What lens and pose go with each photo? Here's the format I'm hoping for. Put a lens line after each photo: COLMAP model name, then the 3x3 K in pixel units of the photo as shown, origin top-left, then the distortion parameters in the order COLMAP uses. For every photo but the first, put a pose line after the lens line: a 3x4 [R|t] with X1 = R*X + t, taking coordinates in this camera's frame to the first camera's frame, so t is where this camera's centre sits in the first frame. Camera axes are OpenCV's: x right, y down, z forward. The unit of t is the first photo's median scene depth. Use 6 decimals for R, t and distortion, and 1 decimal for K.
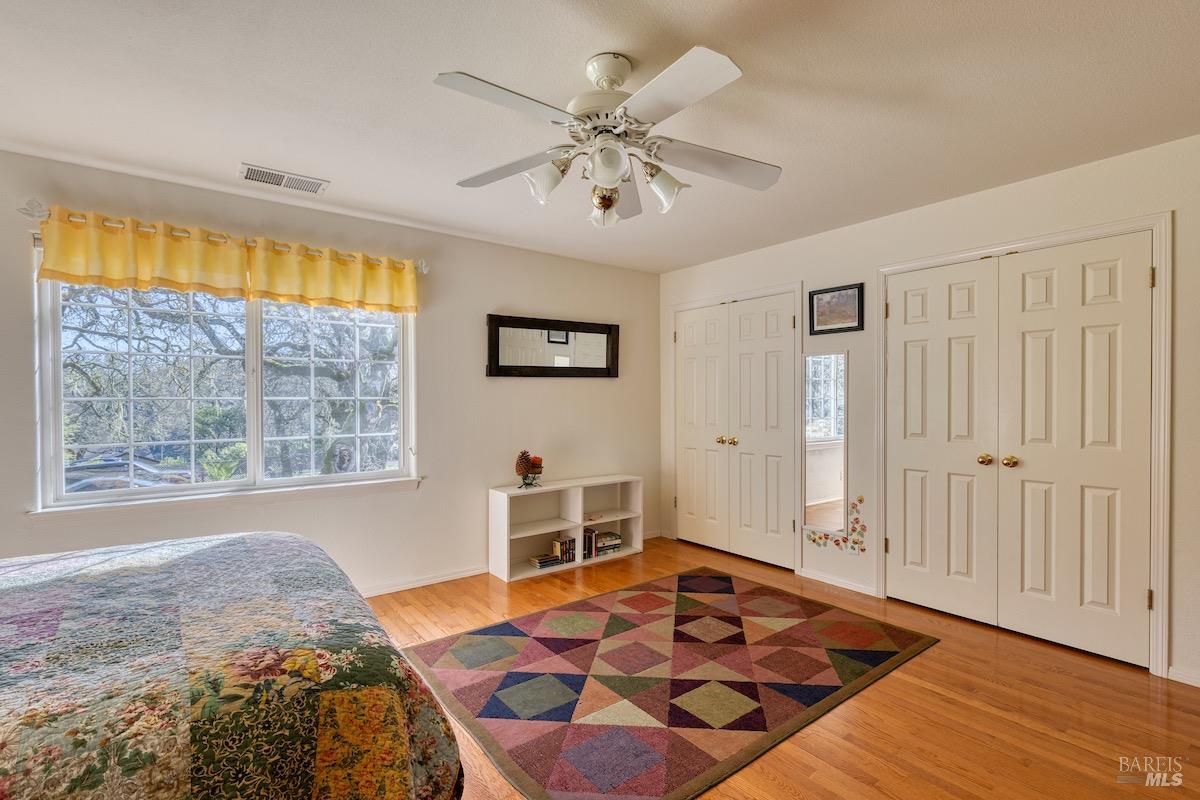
lens RADIAL K [[565.4, 0, 603.2], [0, 565.4, 402.4], [0, 0, 1]] dist [0.002036, 0.000264]
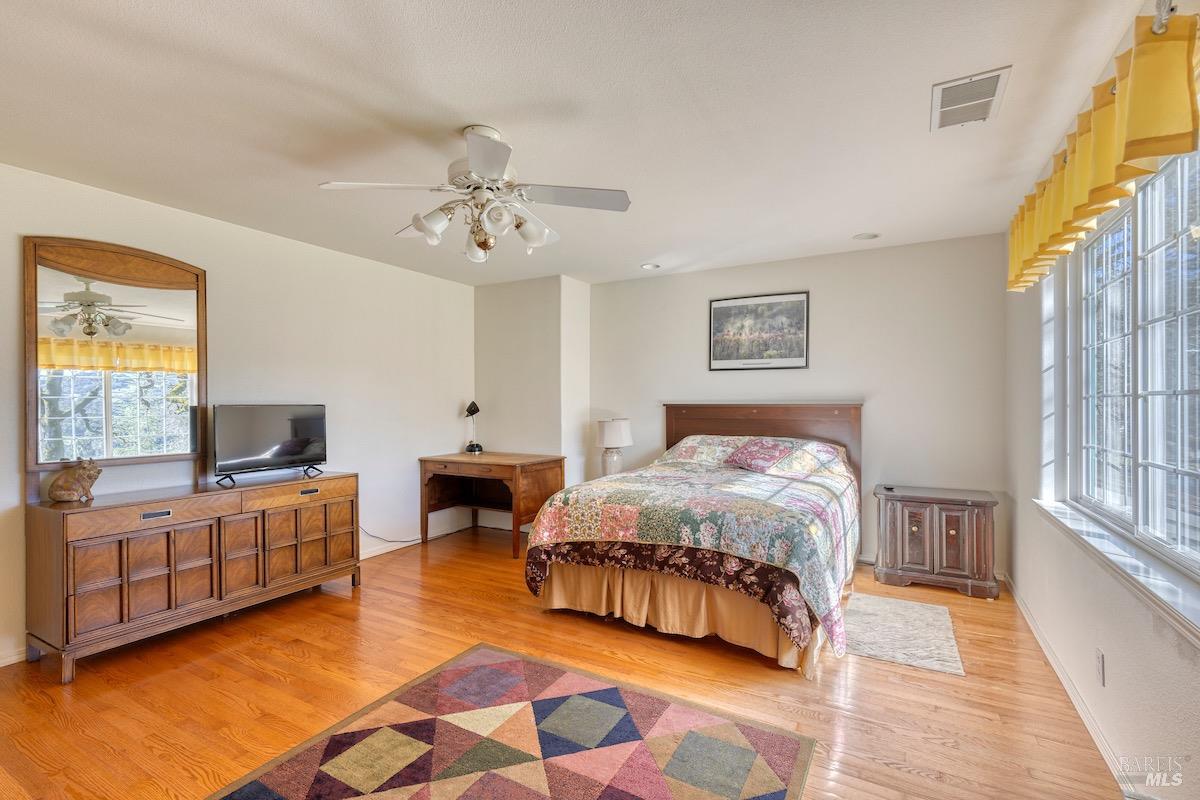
lens RADIAL K [[530.8, 0, 600.0], [0, 530.8, 400.0], [0, 0, 1]] dist [-0.000742, -0.000285]
pose [[-0.922009, 0.004003, -0.387149, 0.140590], [0.003256, 0.999991, 0.002583, -0.004171], [0.387156, 0.001121, -0.922014, 1.338835]]
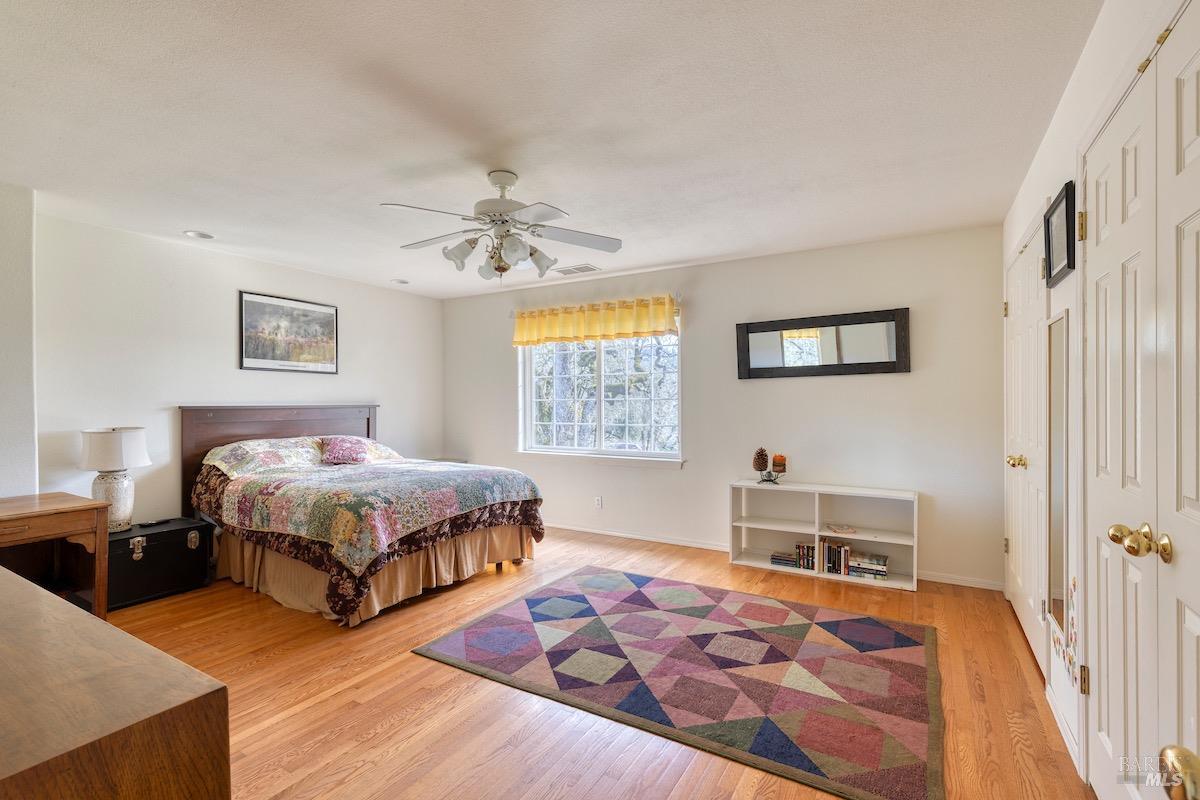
lens RADIAL K [[540.3, 0, 601.4], [0, 540.3, 404.5], [0, 0, 1]] dist [0.004545, 0.000076]
pose [[0.360994, 0.005298, -0.932553, 0.877548], [-0.002165, 0.999986, 0.004843, -0.000424], [0.932565, 0.000270, 0.361001, 0.449181]]
